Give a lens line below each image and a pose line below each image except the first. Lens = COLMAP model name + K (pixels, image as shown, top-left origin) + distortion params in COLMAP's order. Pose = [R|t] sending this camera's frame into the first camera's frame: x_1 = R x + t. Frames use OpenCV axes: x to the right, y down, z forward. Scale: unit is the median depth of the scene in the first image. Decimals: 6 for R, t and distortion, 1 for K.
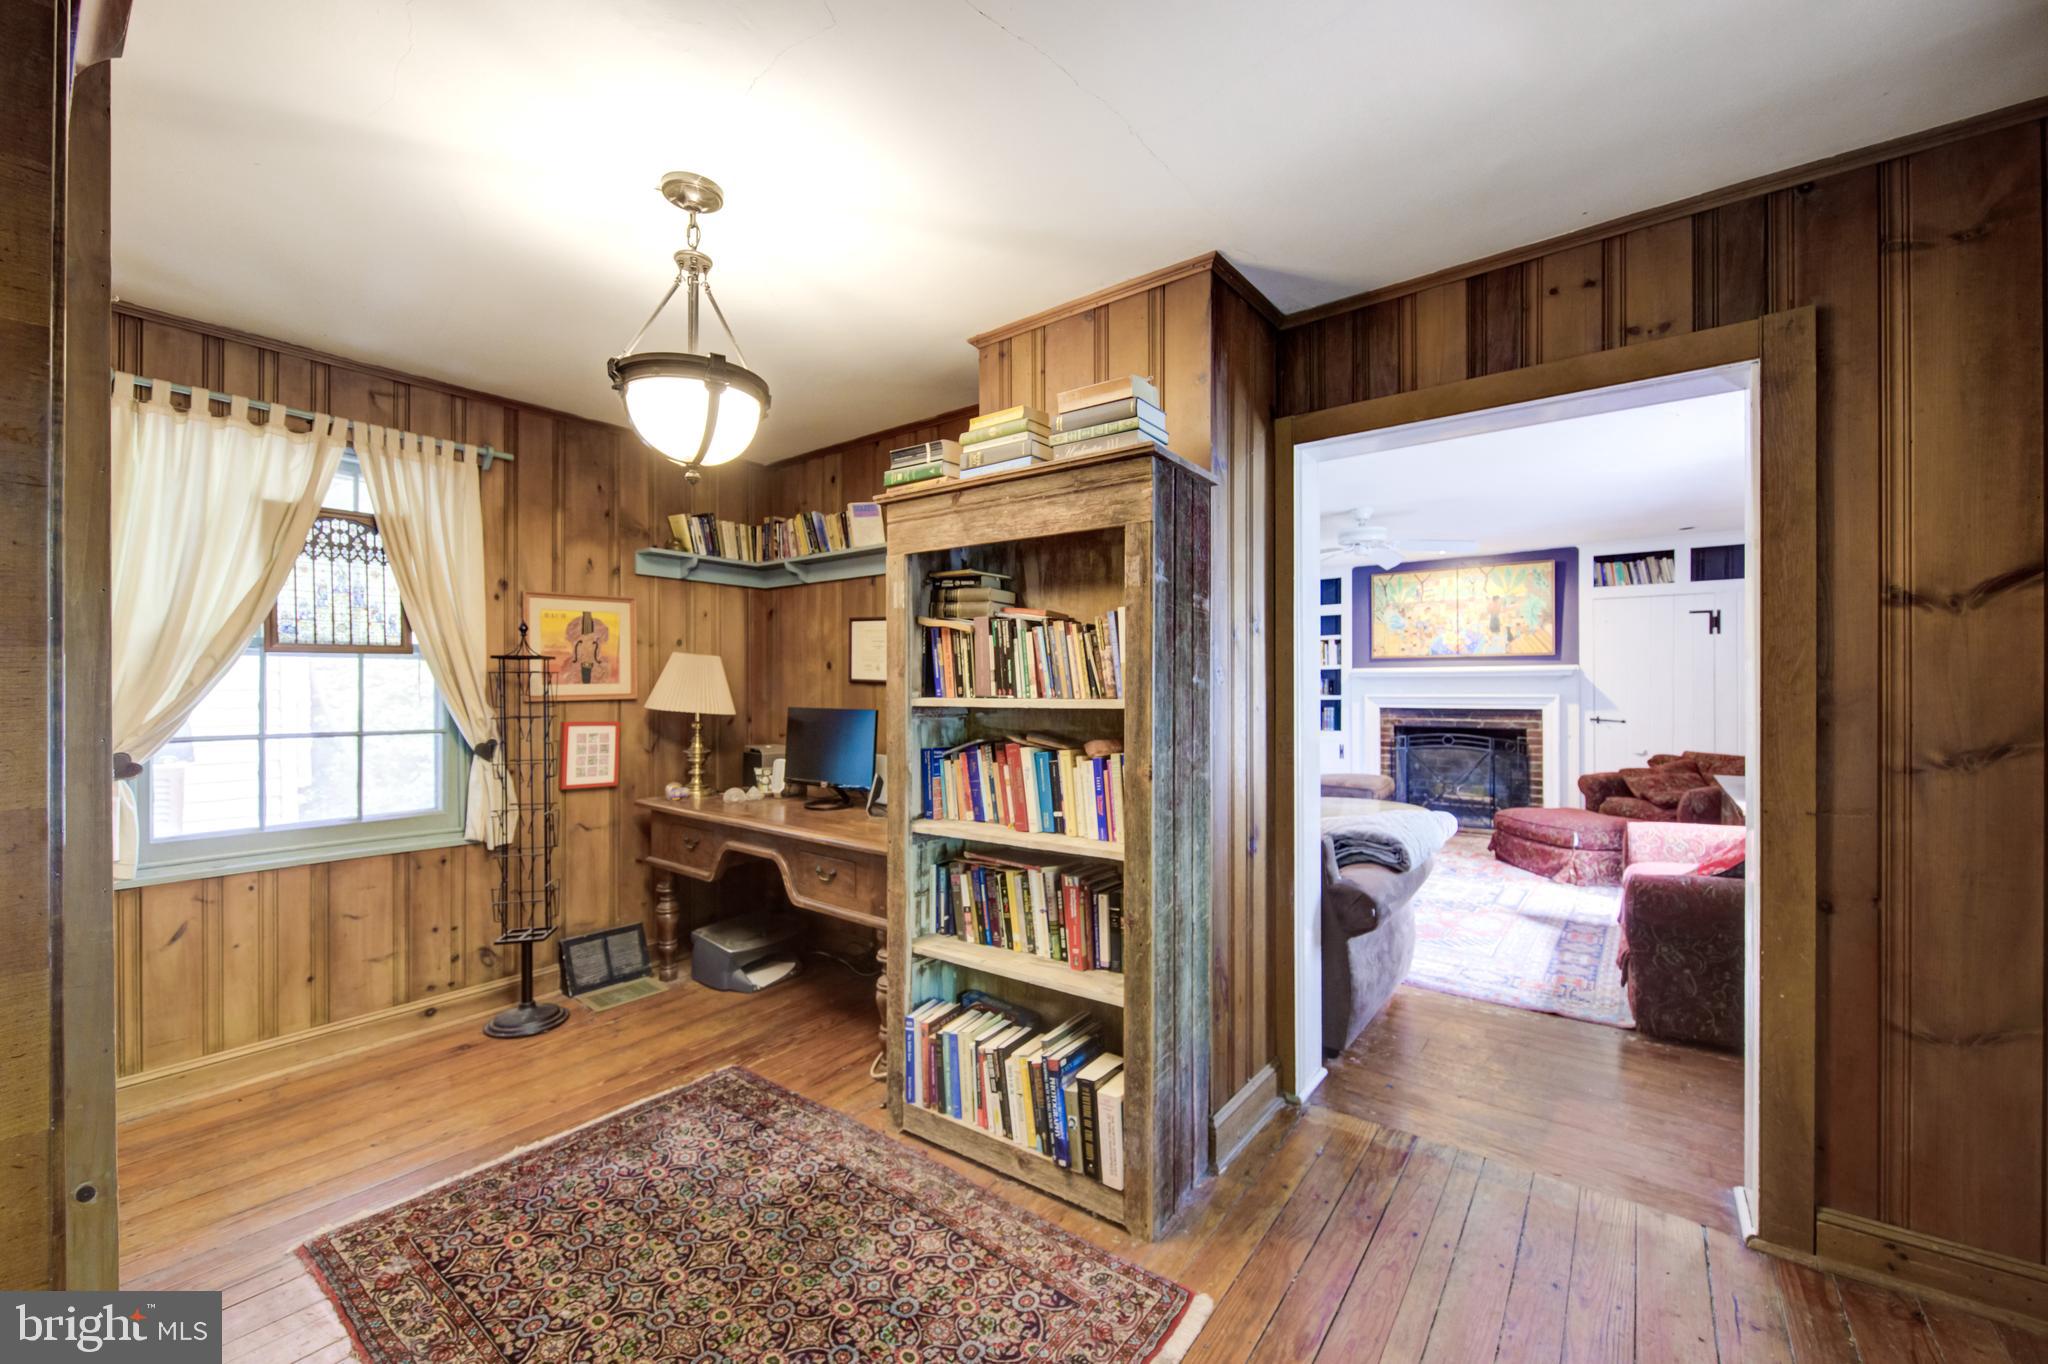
lens RADIAL K [[818.2, 0, 1023.1], [0, 818.2, 682.3], [0, 0, 1]] dist [0.007865, -0.001688]
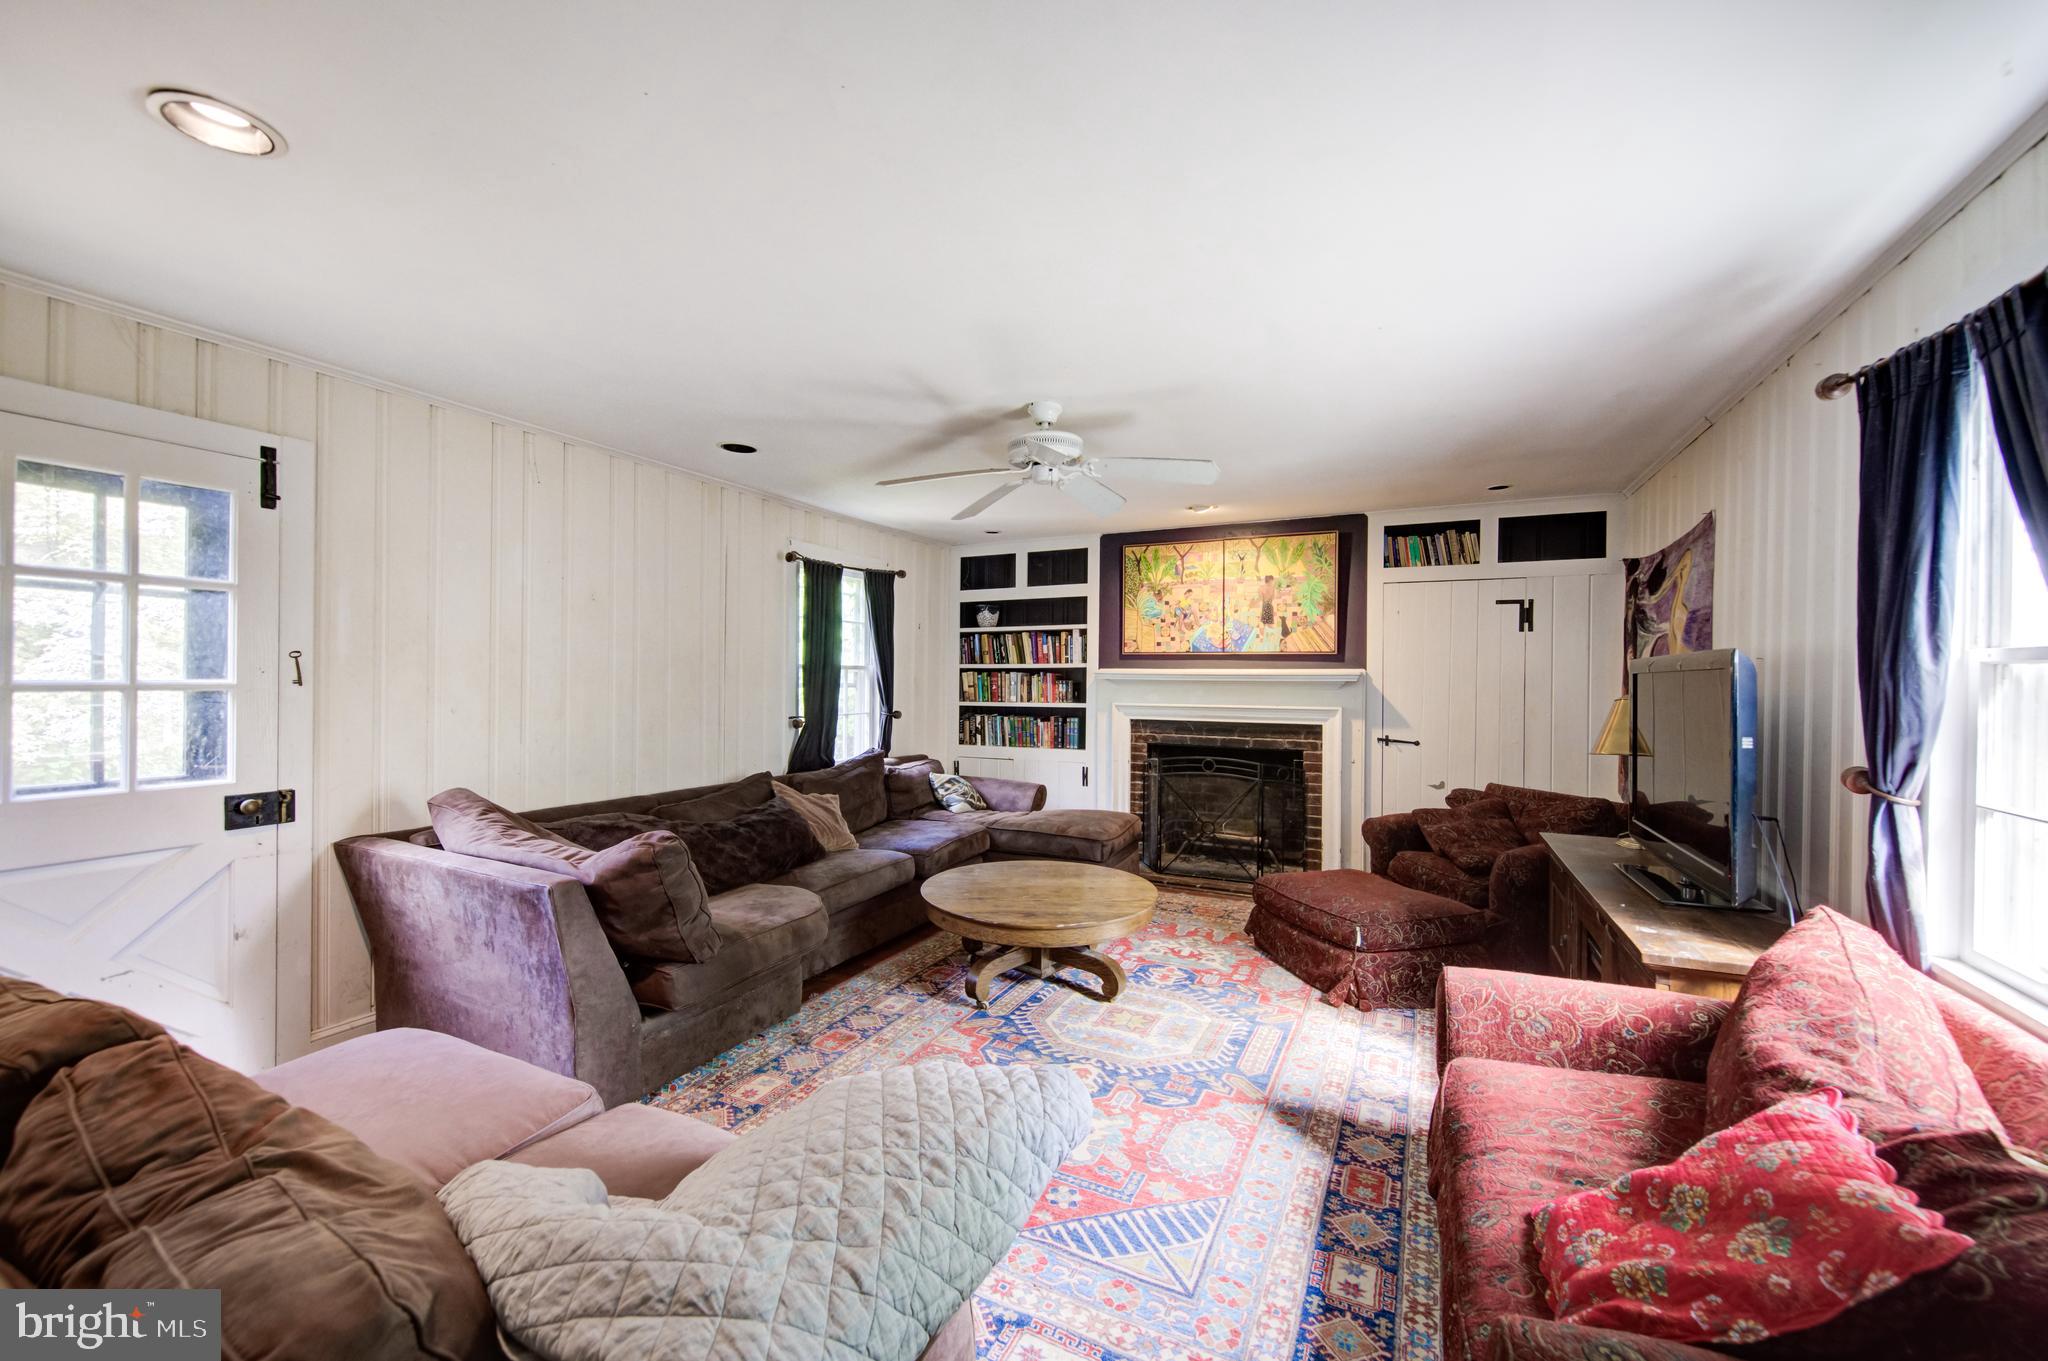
lens RADIAL K [[818.2, 0, 1012.0], [0, 818.2, 675.0], [0, 0, 1]] dist [0.007865, -0.001688]
pose [[0.982219, 0.013236, 0.187274, 0.208006], [-0.013371, 0.999910, -0.000541, -0.010174], [-0.187264, -0.001972, 0.982308, 0.308155]]
